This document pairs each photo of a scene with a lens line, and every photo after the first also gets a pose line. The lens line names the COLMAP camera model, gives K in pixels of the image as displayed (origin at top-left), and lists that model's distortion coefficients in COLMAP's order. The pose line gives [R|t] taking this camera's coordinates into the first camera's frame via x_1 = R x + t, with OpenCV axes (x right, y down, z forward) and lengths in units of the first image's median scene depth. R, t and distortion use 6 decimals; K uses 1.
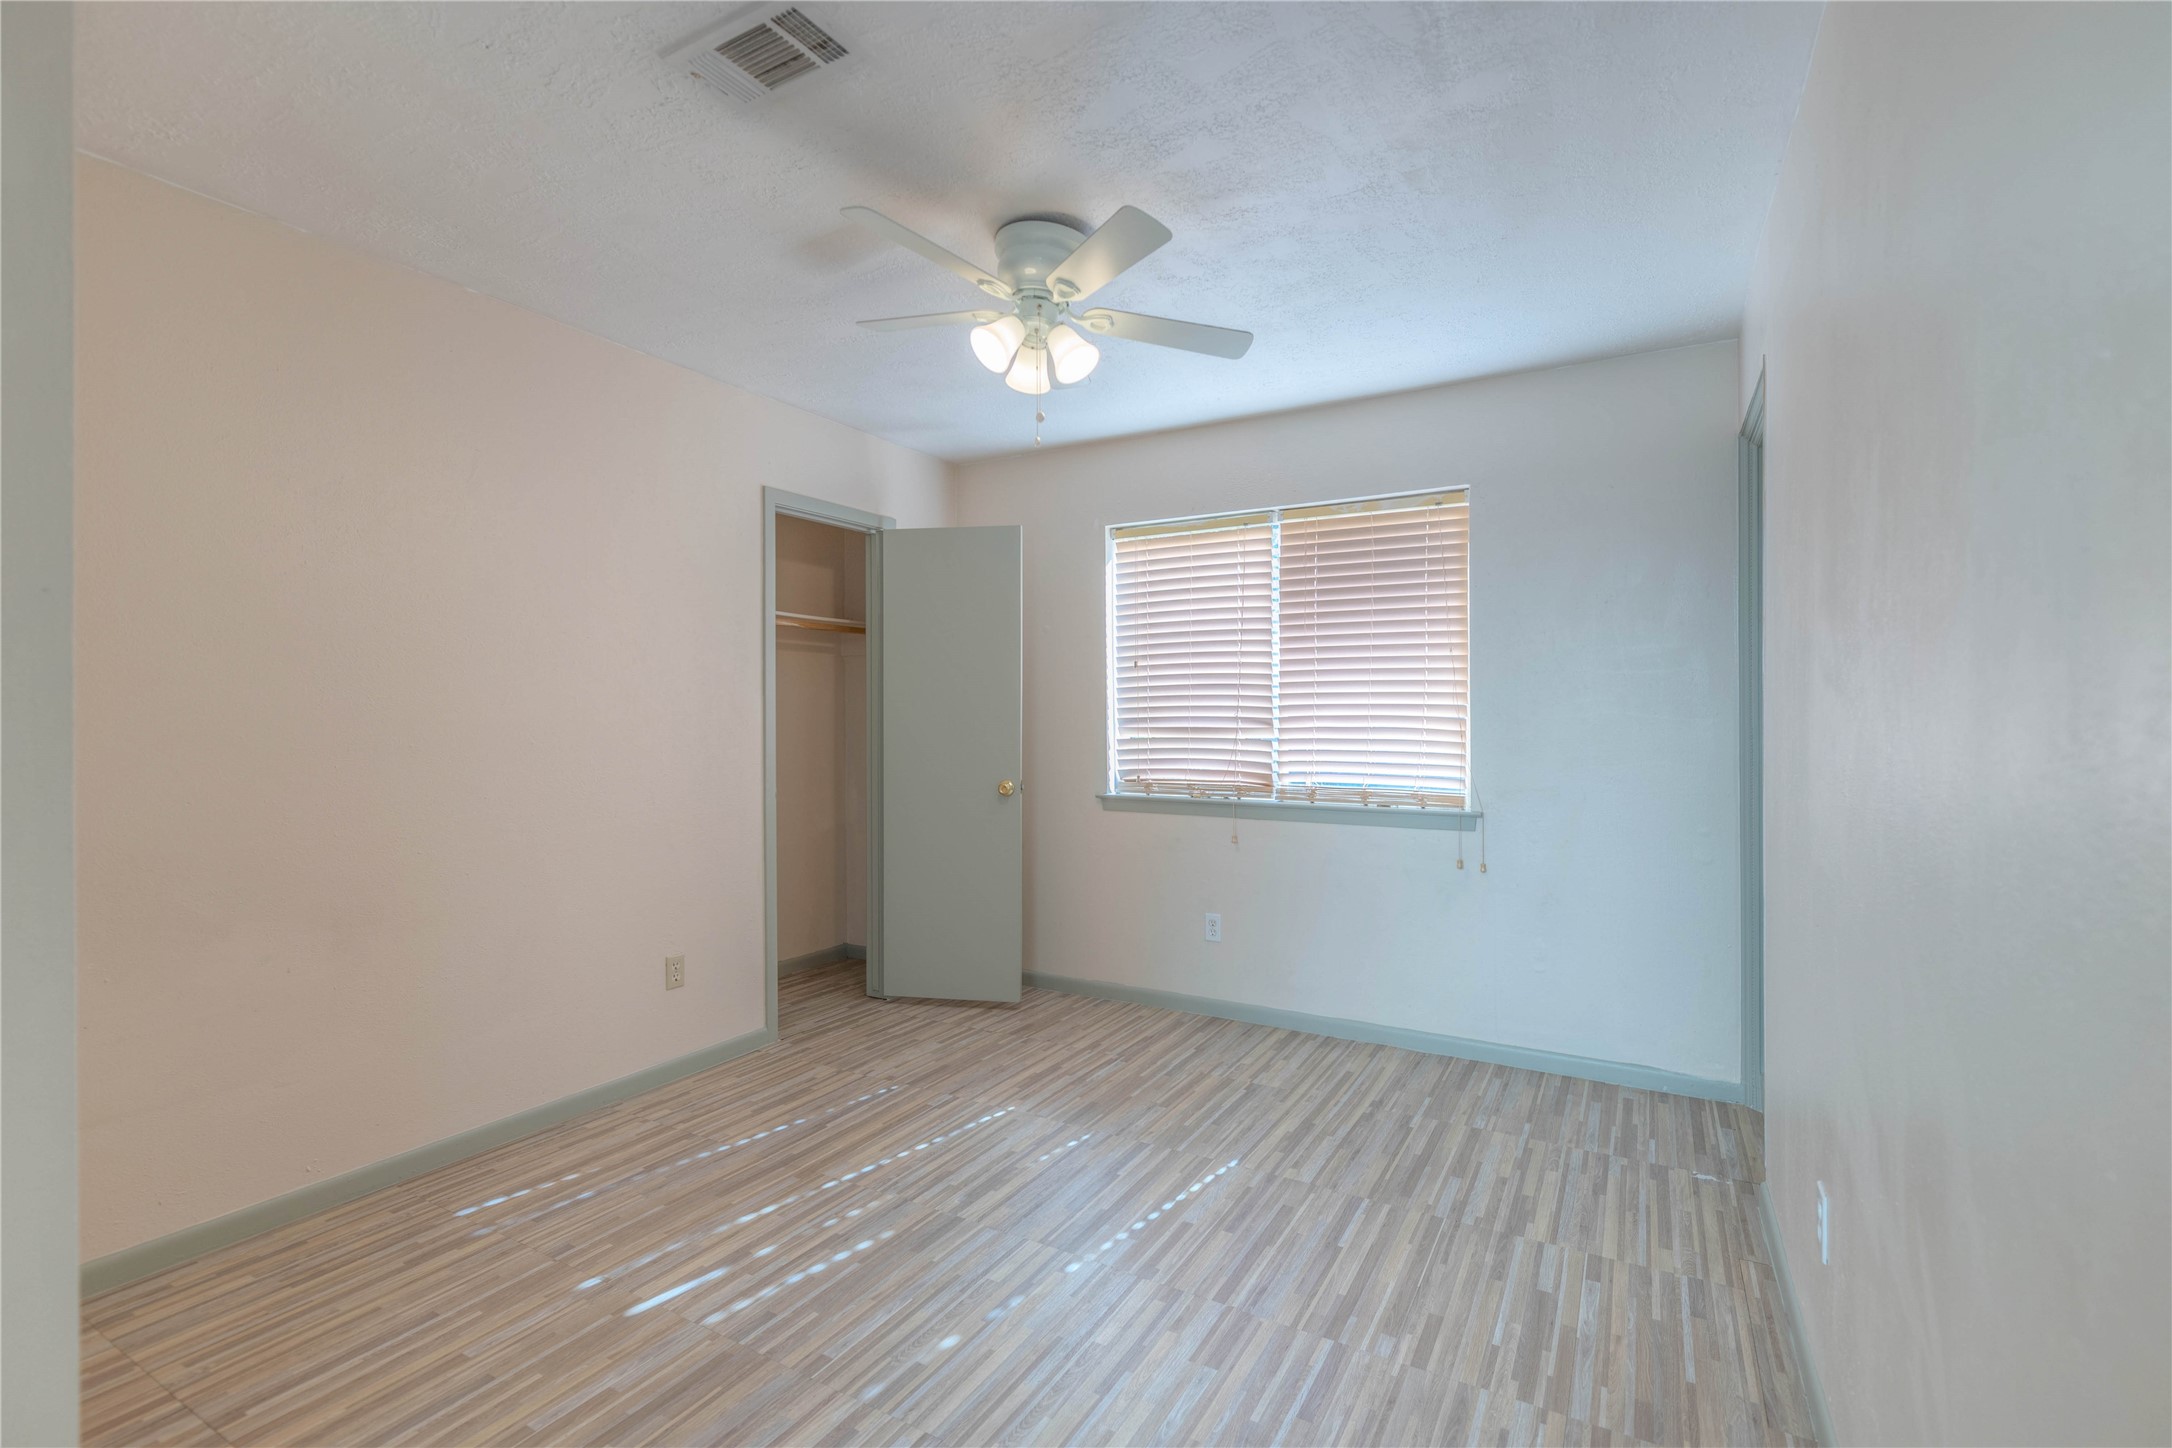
lens RADIAL K [[975.8, 0, 1076.7], [0, 975.8, 717.8], [0, 0, 1]] dist [-0.000539, 0.000013]
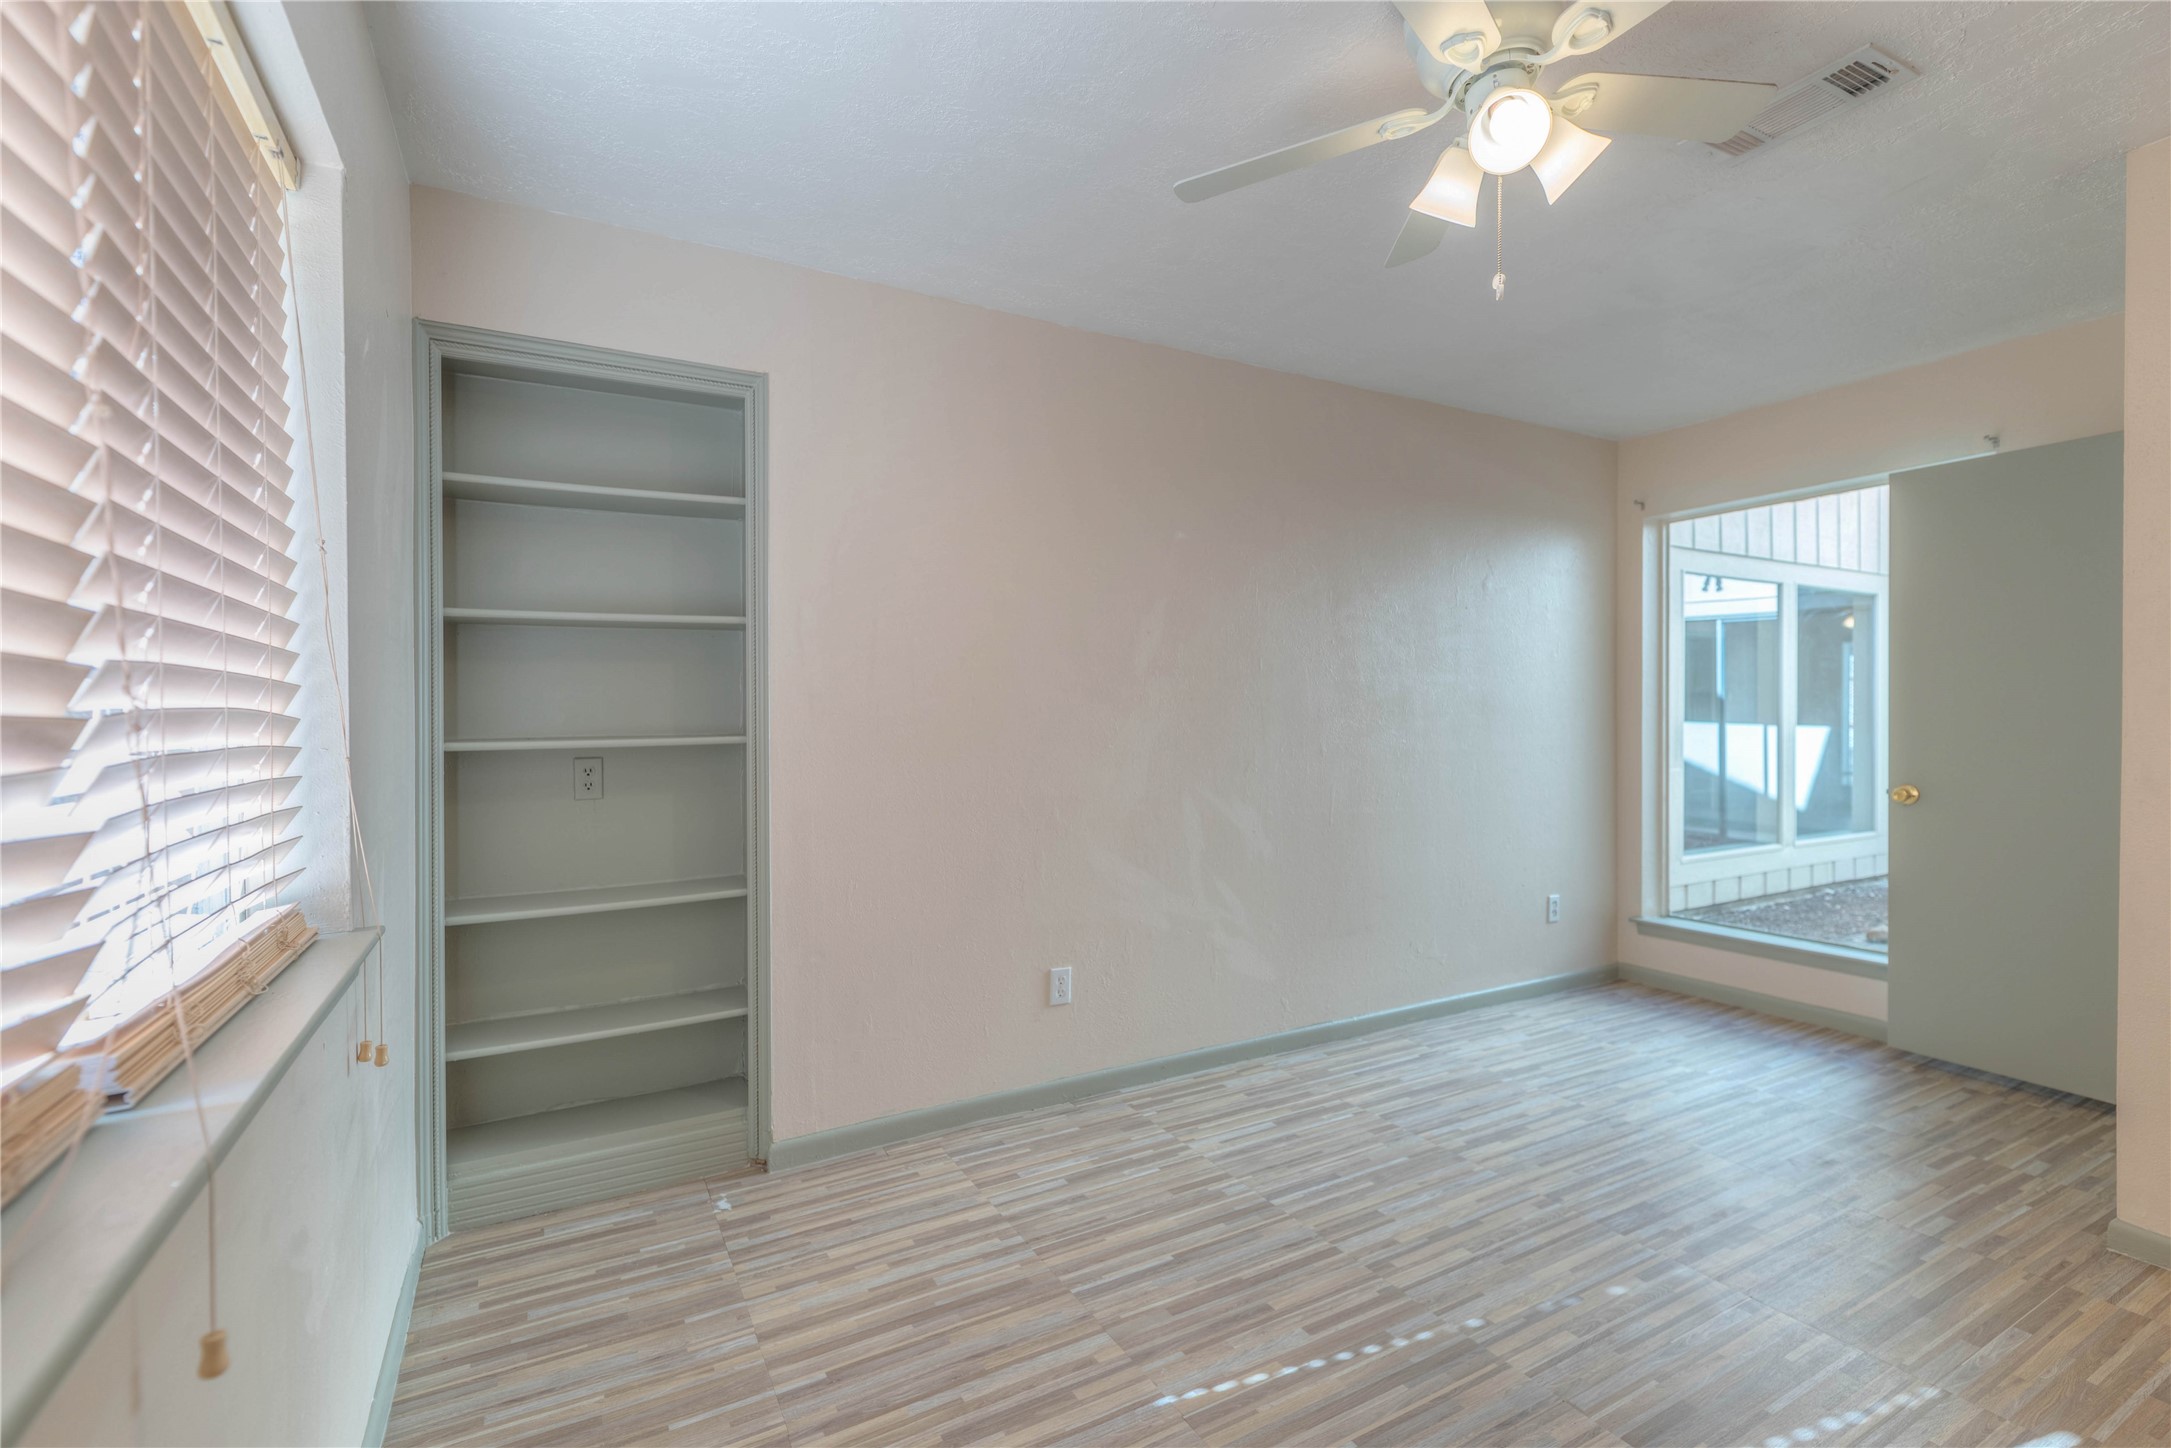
lens RADIAL K [[975.3, 0, 1076.2], [0, 975.3, 717.8], [0, 0, 1]] dist [-0.000539, 0.000013]
pose [[-0.860541, 0.001110, 0.509379, -0.135481], [0.006709, 0.999936, 0.009156, -0.001411], [-0.509336, 0.011296, -0.860493, 1.811305]]
